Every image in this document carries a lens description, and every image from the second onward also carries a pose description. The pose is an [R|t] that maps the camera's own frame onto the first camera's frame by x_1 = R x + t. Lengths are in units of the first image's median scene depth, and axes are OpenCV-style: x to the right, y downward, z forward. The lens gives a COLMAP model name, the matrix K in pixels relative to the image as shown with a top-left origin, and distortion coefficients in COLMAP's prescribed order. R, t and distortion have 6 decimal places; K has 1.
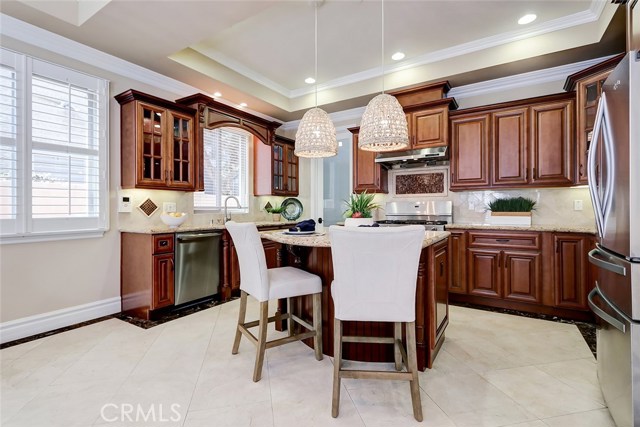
lens RADIAL K [[302.1, 0, 320.0], [0, 302.1, 213.5], [0, 0, 1]] dist [0.002306, 0.000025]
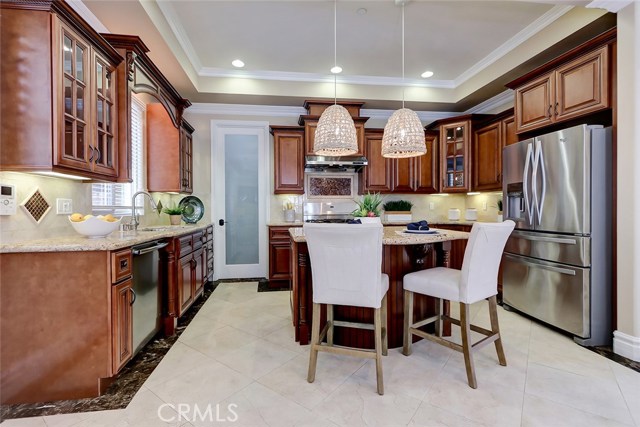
lens RADIAL K [[298.4, 0, 300.5], [0, 298.4, 216.3], [0, 0, 1]] dist [0.000433, -0.000017]
pose [[0.765061, -0.015606, 0.643769, -0.577397], [0.010436, 0.999875, 0.011836, -0.002777], [-0.643873, -0.002337, 0.765128, 0.269904]]
